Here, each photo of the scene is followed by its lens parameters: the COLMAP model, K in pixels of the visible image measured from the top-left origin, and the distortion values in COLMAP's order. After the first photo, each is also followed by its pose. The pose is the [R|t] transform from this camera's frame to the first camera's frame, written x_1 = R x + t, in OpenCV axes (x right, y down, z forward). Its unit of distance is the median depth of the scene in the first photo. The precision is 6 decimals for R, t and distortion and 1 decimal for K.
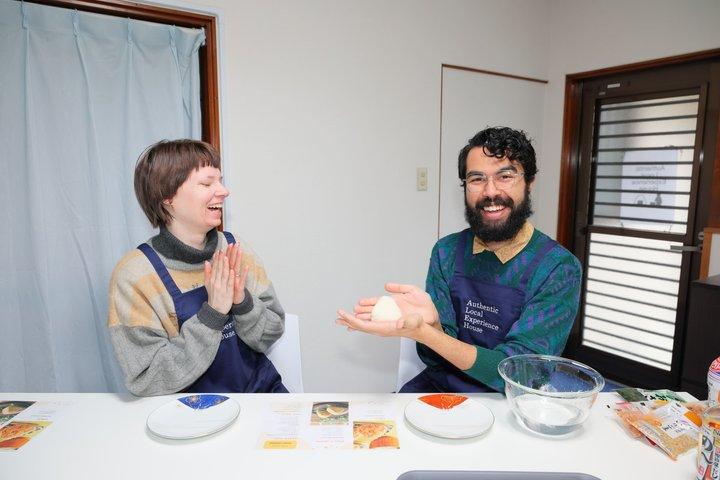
lens RADIAL K [[487.1, 0, 359.2], [0, 487.1, 245.1], [0, 0, 1]] dist [-0.020293, -0.000560]
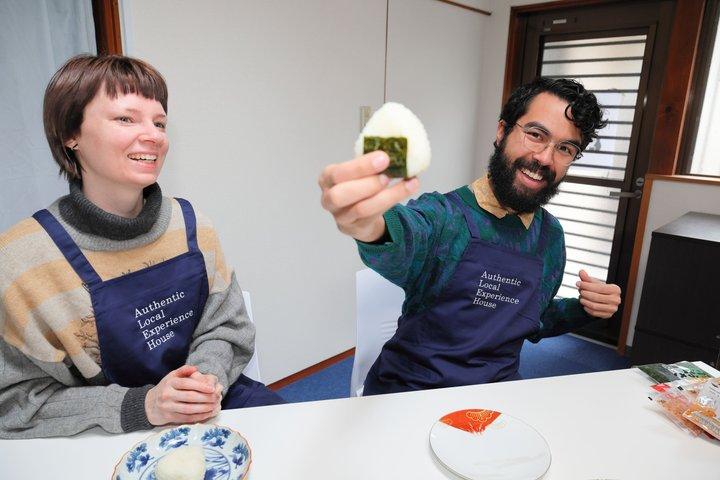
lens RADIAL K [[487.1, 0, 360.0], [0, 487.1, 240.0], [0, 0, 1]] dist [0.001319, 0.001807]
pose [[0.978656, -0.028456, 0.203525, -0.066928], [0.005772, 0.993782, 0.111193, -0.014824], [-0.205424, -0.107645, 0.972735, 0.116963]]
